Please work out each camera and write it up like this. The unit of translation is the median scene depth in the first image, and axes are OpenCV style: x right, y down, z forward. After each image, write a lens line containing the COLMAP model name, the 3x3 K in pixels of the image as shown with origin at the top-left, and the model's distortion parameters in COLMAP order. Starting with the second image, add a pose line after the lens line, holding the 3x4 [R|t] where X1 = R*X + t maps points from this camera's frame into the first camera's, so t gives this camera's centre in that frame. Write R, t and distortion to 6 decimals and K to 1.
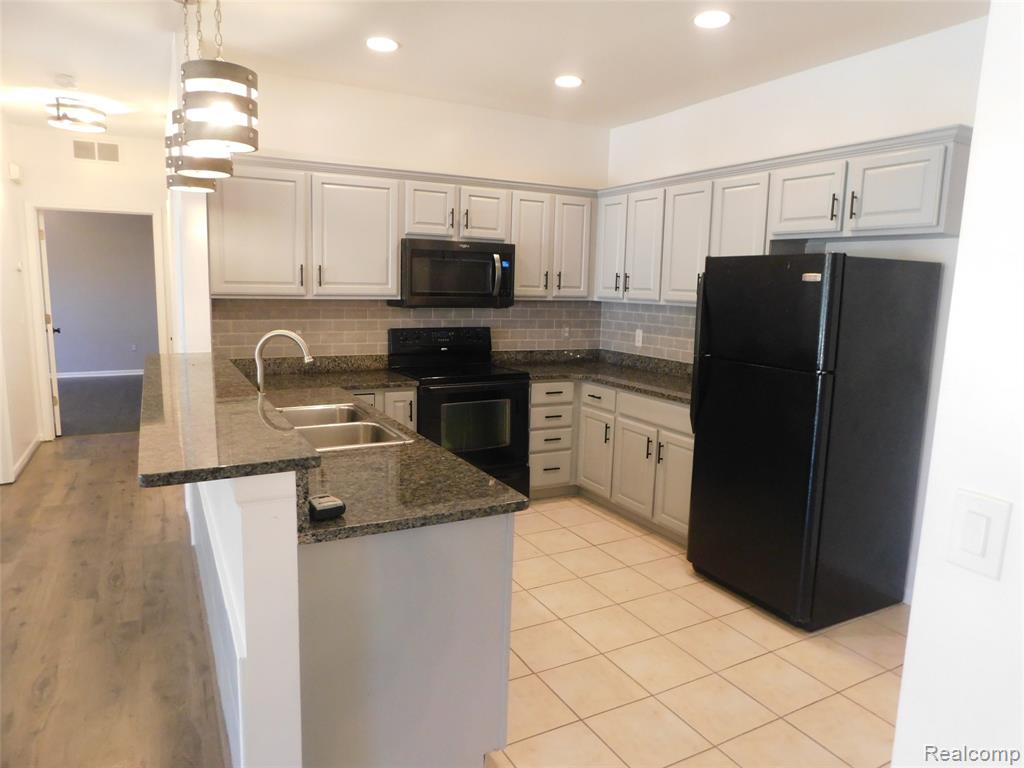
lens RADIAL K [[676.5, 0, 517.9], [0, 676.5, 378.0], [0, 0, 1]] dist [-0.073527, 0.059491]
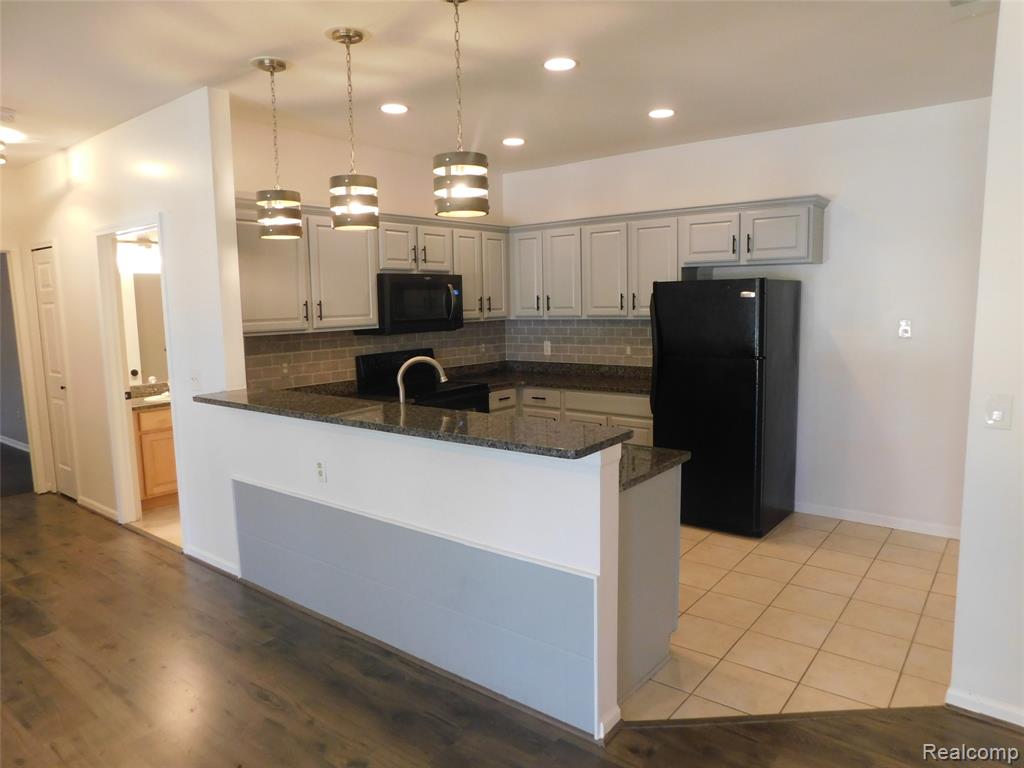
lens RADIAL K [[676.5, 0, 517.9], [0, 676.5, 378.0], [0, 0, 1]] dist [-0.073527, 0.059491]
pose [[0.917259, -0.090026, 0.387984, -0.384583], [0.099533, 0.995024, -0.004430, -0.006780], [-0.385655, 0.042681, 0.921655, -0.102419]]
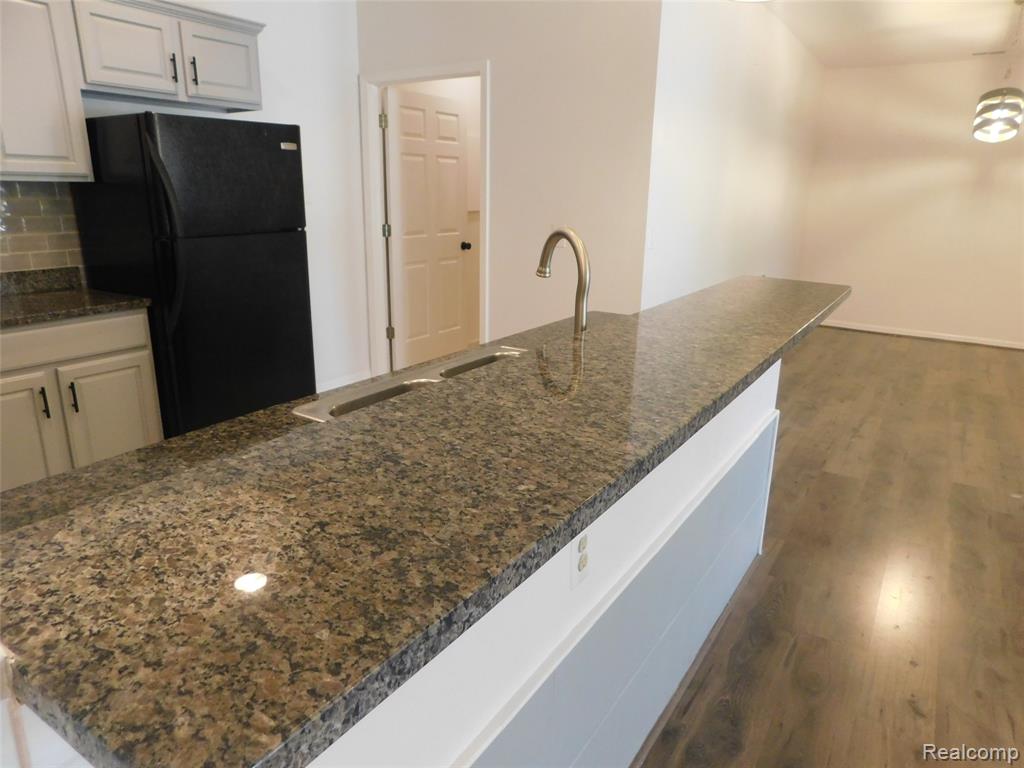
lens RADIAL K [[676.5, 0, 517.9], [0, 676.5, 378.0], [0, 0, 1]] dist [-0.073527, 0.059491]
pose [[-0.475971, -0.275465, 0.835207, -0.499278], [0.092366, 0.928770, 0.358962, -0.096714], [-0.874597, 0.248001, -0.416624, 0.762007]]
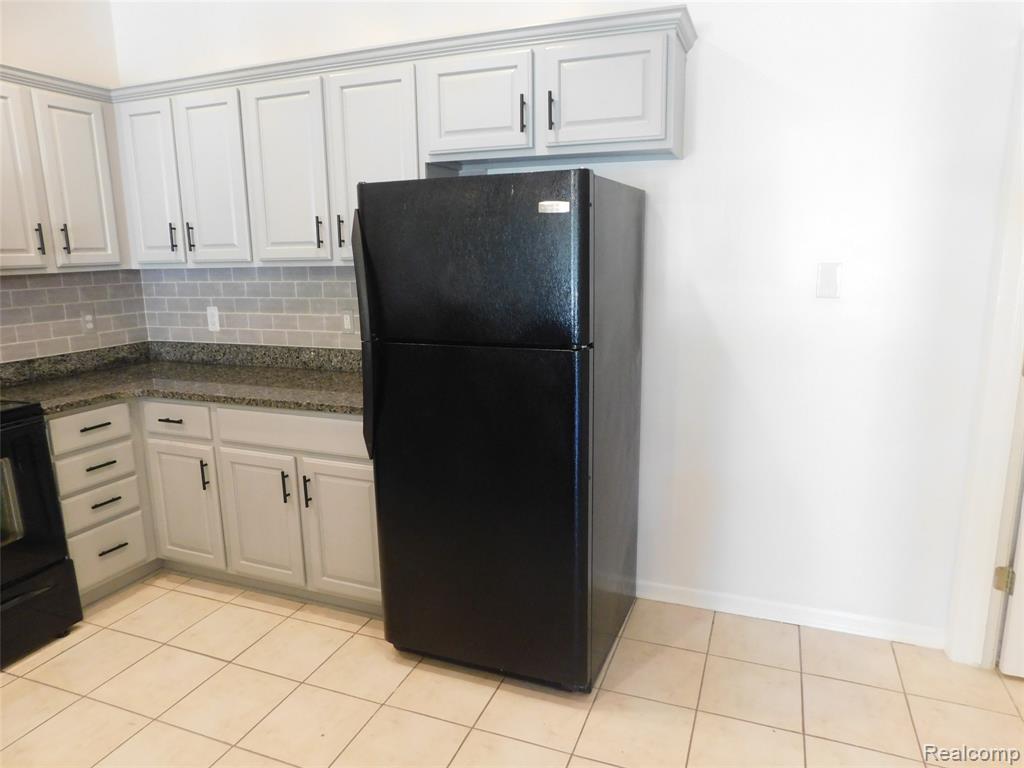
lens RADIAL K [[676.5, 0, 517.9], [0, 676.5, 378.0], [0, 0, 1]] dist [-0.073527, 0.059491]
pose [[0.763228, -0.162253, 0.625425, -0.021059], [0.125442, 0.986749, 0.102909, -0.034960], [-0.633835, -0.000088, 0.773468, 0.312397]]
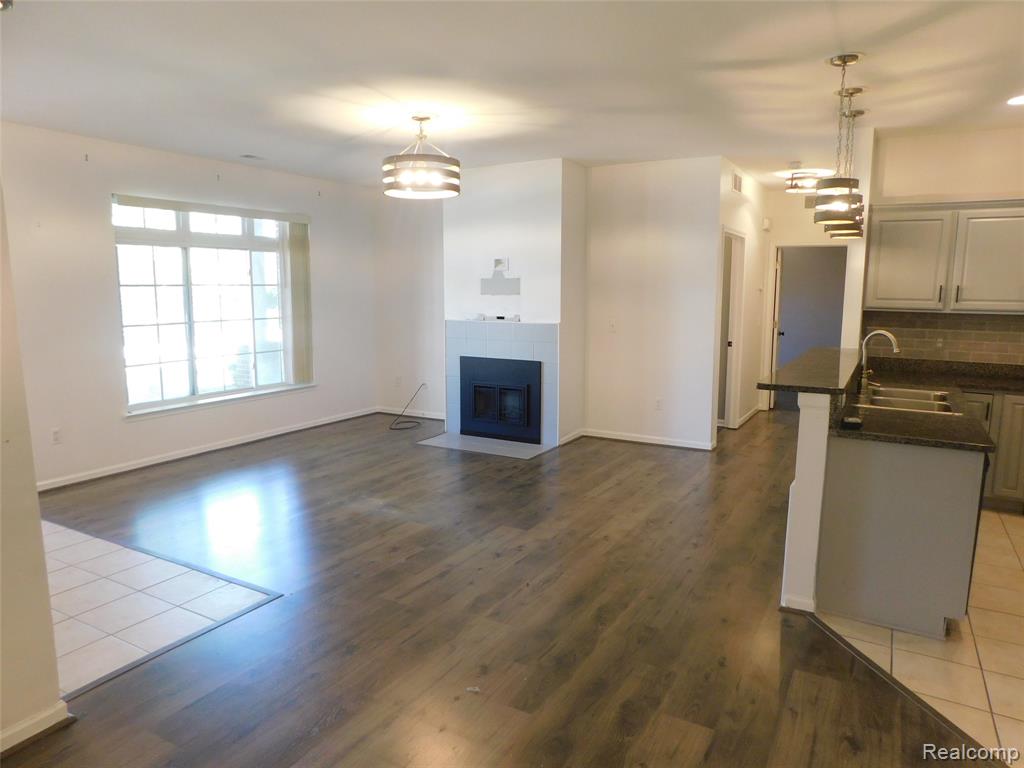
lens RADIAL K [[676.5, 0, 517.9], [0, 676.5, 378.0], [0, 0, 1]] dist [-0.073527, 0.059491]
pose [[0.524811, 0.095806, -0.845810, 0.286010], [-0.117015, 0.992332, 0.039797, 0.040895], [0.843137, 0.078086, 0.531998, -0.275503]]
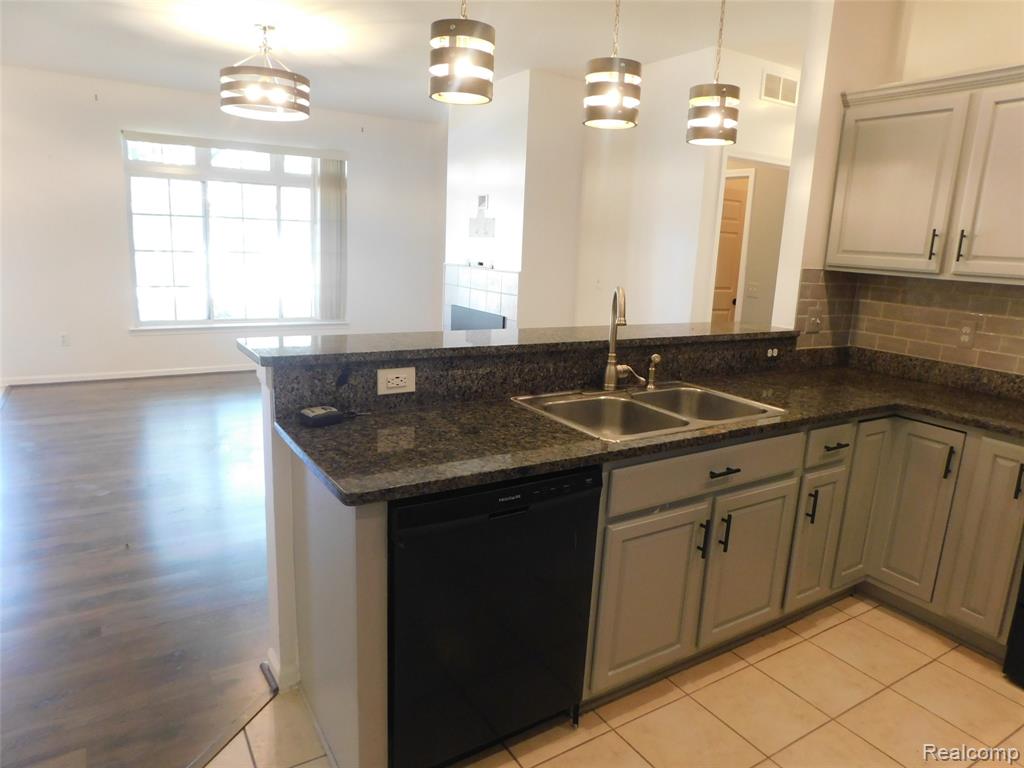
lens RADIAL K [[676.5, 0, 517.9], [0, 676.5, 378.0], [0, 0, 1]] dist [-0.073527, 0.059491]
pose [[0.065631, 0.182674, -0.980980, 0.315507], [-0.187332, 0.967876, 0.167700, -0.045611], [0.980102, 0.172763, 0.097744, 0.461730]]
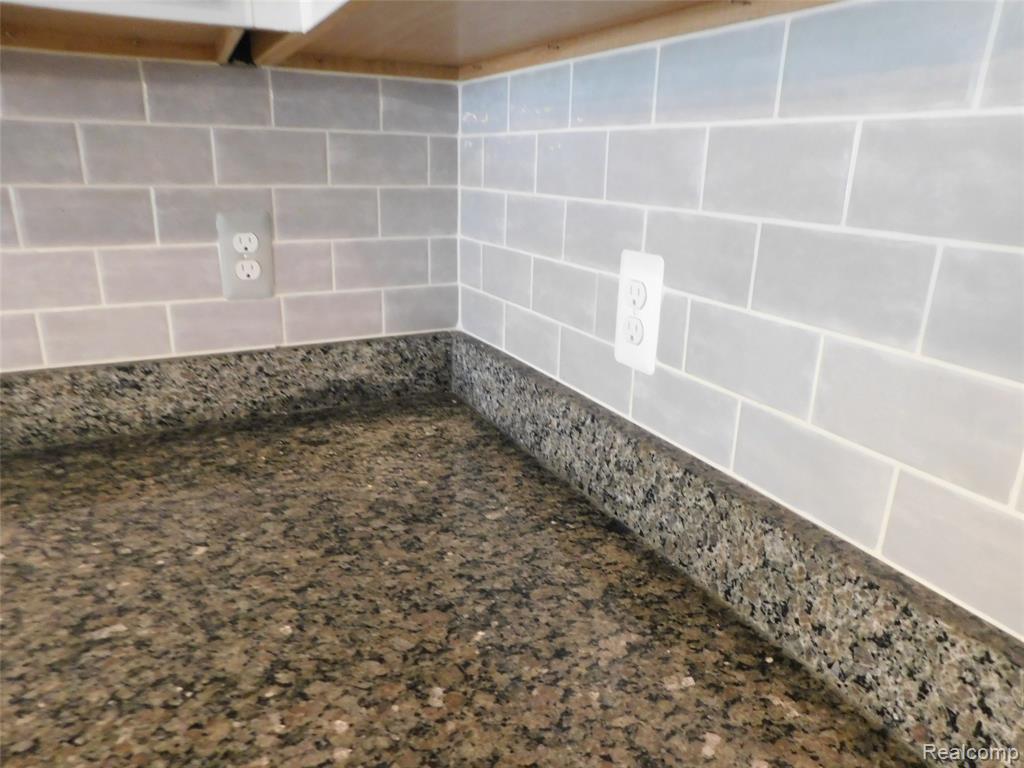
lens RADIAL K [[676.5, 0, 517.9], [0, 676.5, 378.0], [0, 0, 1]] dist [-0.073527, 0.059491]
pose [[0.999804, 0.004469, -0.019285, 0.175545], [-0.001060, 0.984872, 0.173283, -0.078920], [0.019768, -0.173228, 0.984683, 0.960987]]
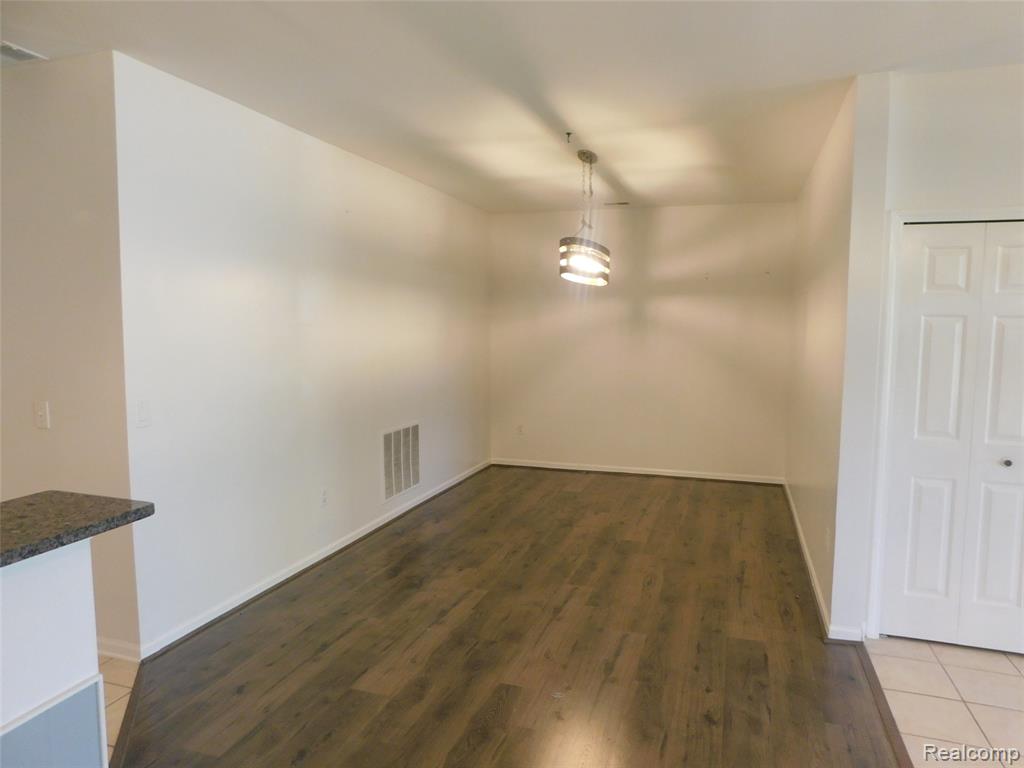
lens RADIAL K [[676.5, 0, 517.9], [0, 676.5, 378.0], [0, 0, 1]] dist [-0.073527, 0.059491]
pose [[-0.683117, -0.089745, 0.724774, -0.588297], [0.088348, 0.974977, 0.203997, -0.085327], [-0.724945, 0.203386, -0.658094, 0.392381]]
